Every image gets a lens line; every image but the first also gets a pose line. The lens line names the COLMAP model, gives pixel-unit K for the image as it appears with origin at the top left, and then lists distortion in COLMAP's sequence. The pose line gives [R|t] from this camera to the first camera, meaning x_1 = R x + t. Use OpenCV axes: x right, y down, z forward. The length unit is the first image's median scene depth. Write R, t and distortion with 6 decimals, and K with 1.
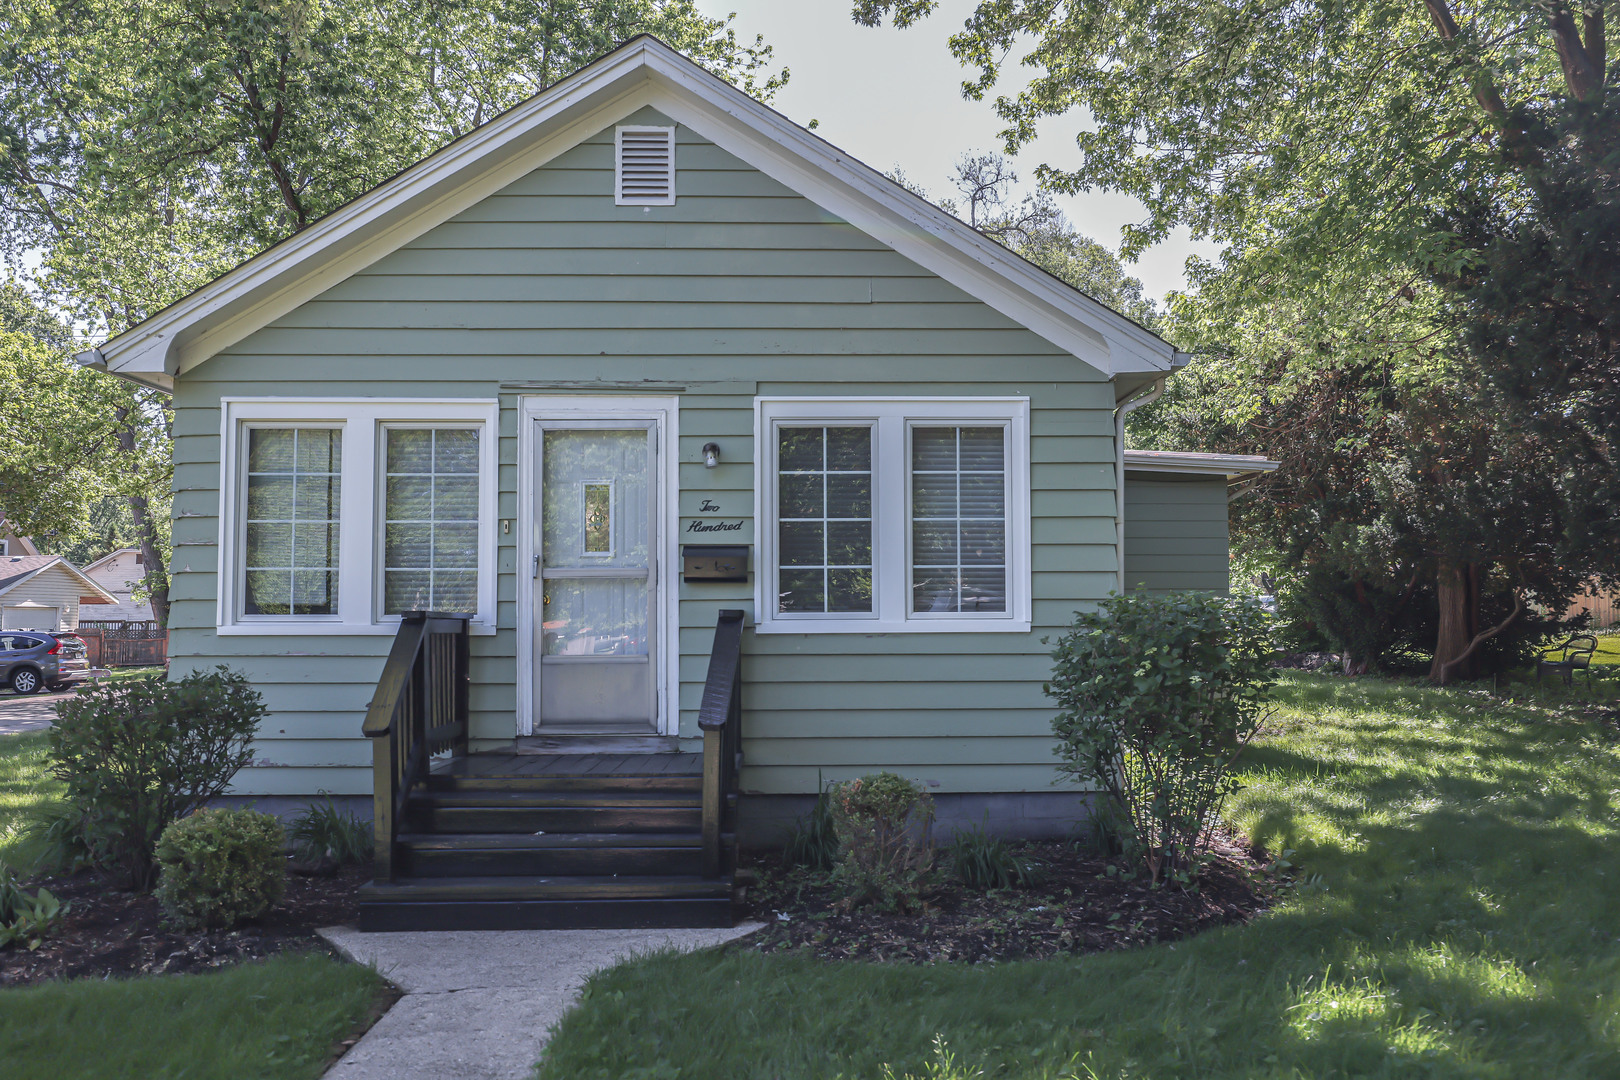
lens RADIAL K [[1421.6, 0, 810.0], [0, 1421.6, 540.0], [0, 0, 1]] dist [0.005242, -0.006544]
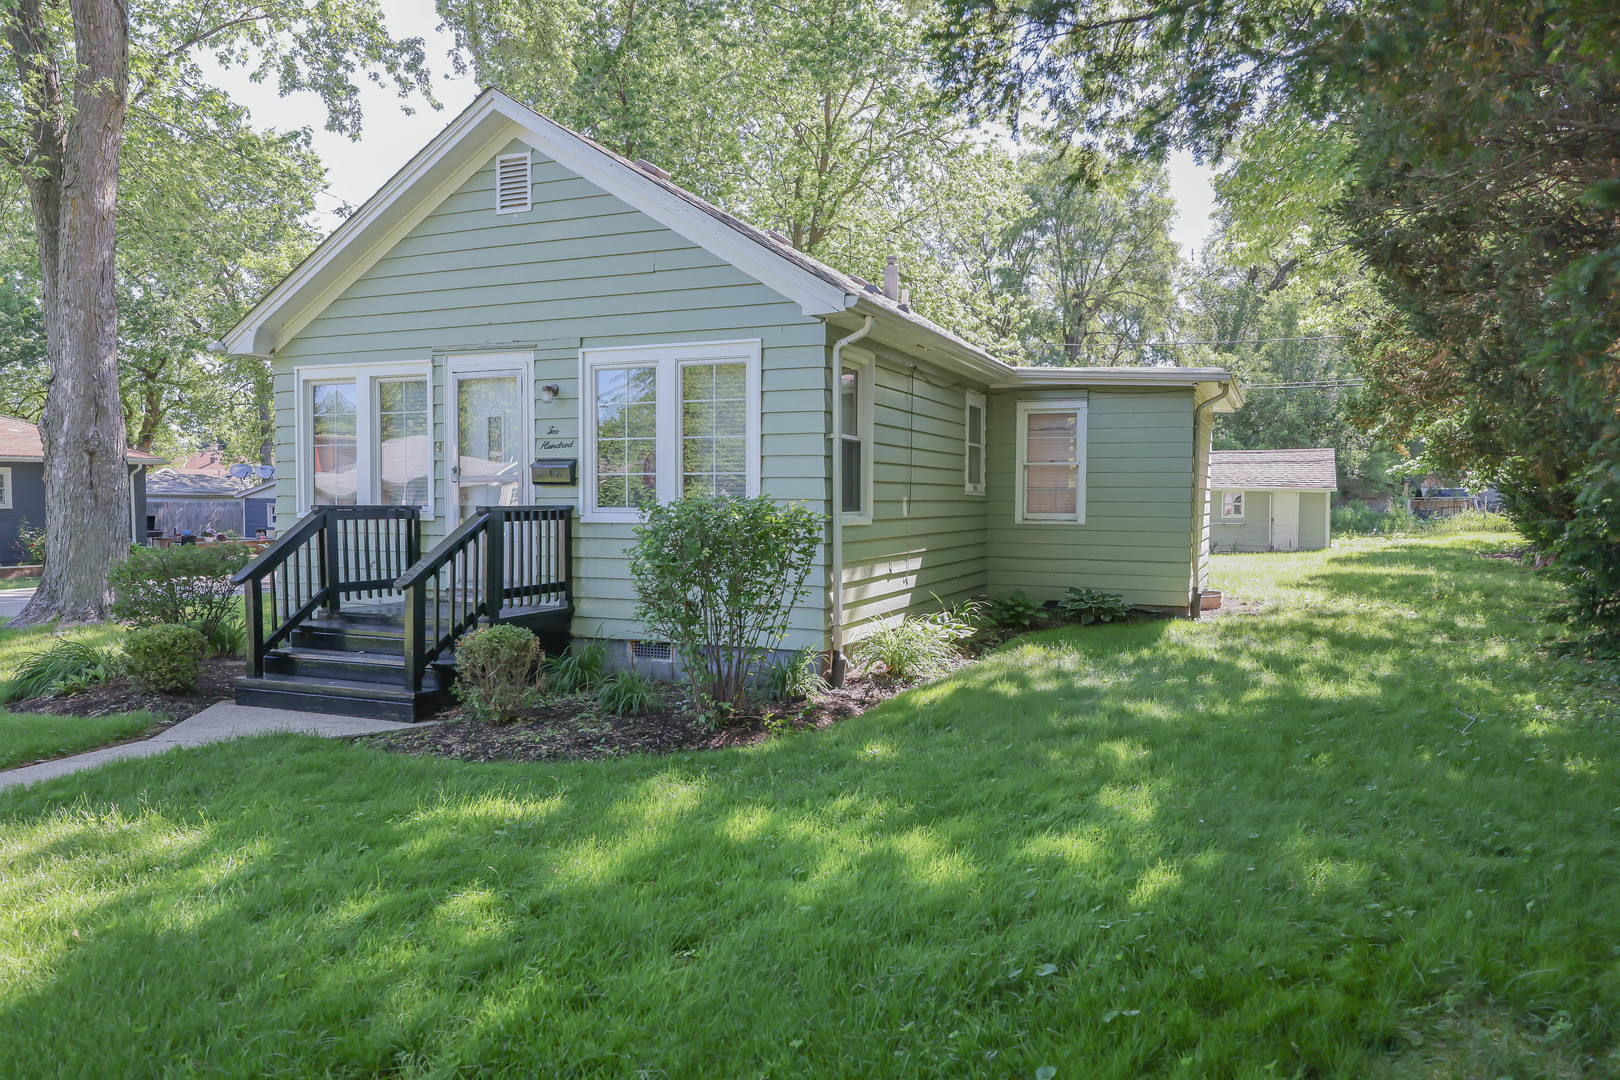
lens RADIAL K [[1118.1, 0, 810.0], [0, 1118.1, 540.0], [0, 0, 1]] dist [-0.002485, -0.001229]
pose [[0.910134, 0.021841, -0.413738, 0.664737], [0.018737, 0.995418, 0.093766, -0.016239], [0.413890, -0.093092, 0.905554, 0.114277]]
